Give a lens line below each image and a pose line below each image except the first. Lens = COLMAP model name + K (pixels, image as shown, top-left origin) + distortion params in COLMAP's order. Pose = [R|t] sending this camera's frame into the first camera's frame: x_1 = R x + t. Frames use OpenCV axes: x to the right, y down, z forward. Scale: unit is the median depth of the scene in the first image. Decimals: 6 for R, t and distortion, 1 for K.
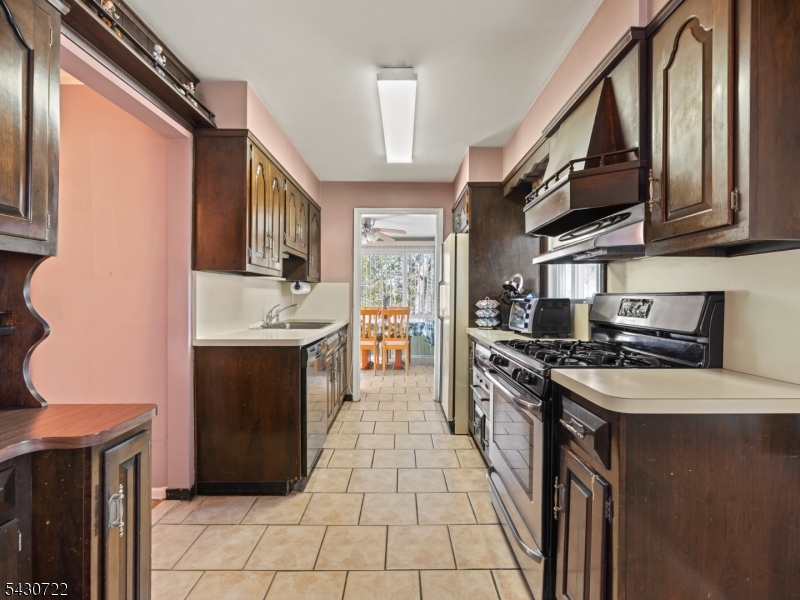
lens RADIAL K [[360.7, 0, 400.0], [0, 360.7, 300.0], [0, 0, 1]] dist [-0.001386, -0.000766]
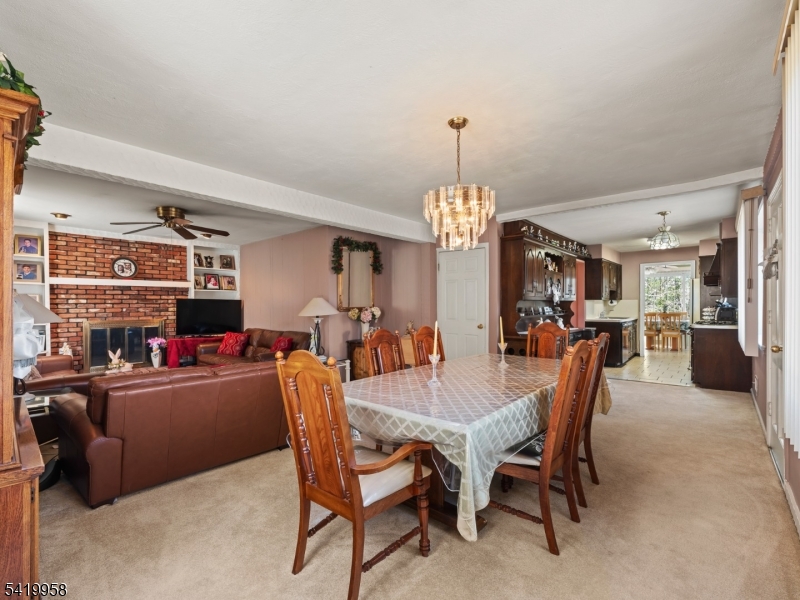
lens RADIAL K [[360.7, 0, 400.0], [0, 360.7, 300.0], [0, 0, 1]] dist [-0.001386, -0.000766]
pose [[0.750276, -0.012494, -0.661007, 0.272574], [-0.002289, 0.999766, -0.021495, 0.001967], [0.661121, 0.017640, 0.750072, -1.950166]]
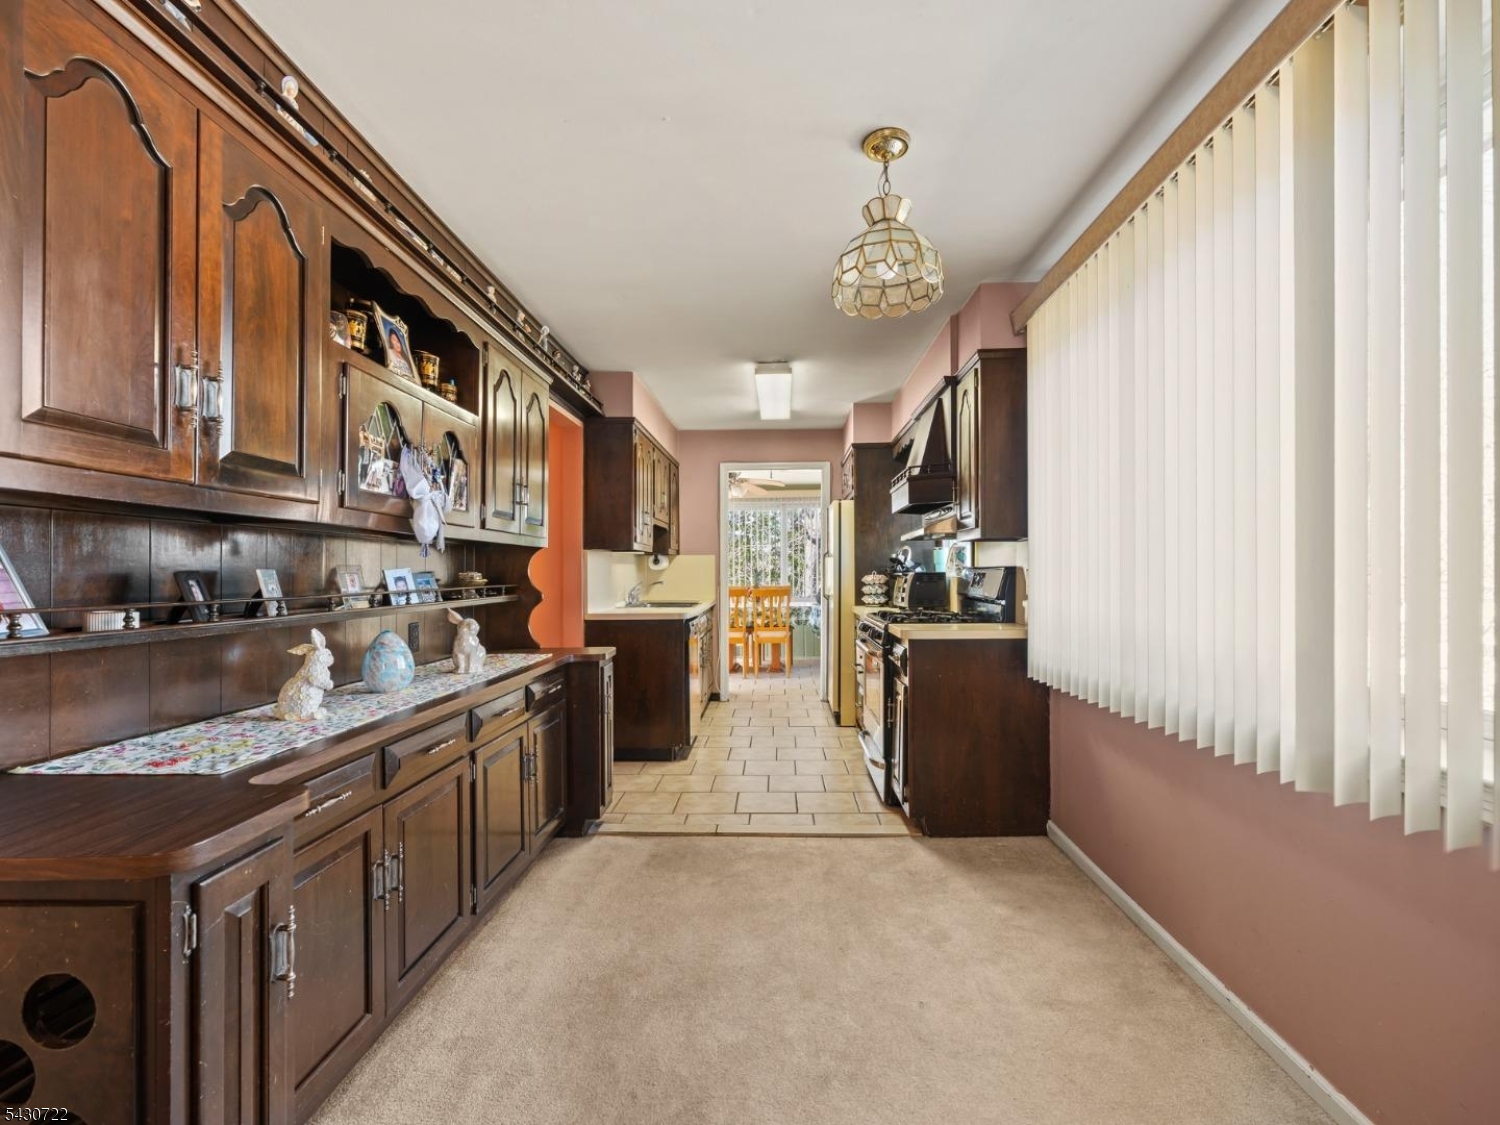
lens RADIAL K [[684.0, 0, 750.0], [0, 684.0, 562.5], [0, 0, 1]] dist [-0.000014, -0.000002]
pose [[0.999206, -0.009283, -0.038757, -0.002419], [0.008464, 0.999739, -0.021242, 0.002945], [0.038944, 0.020897, 0.999023, -0.696631]]
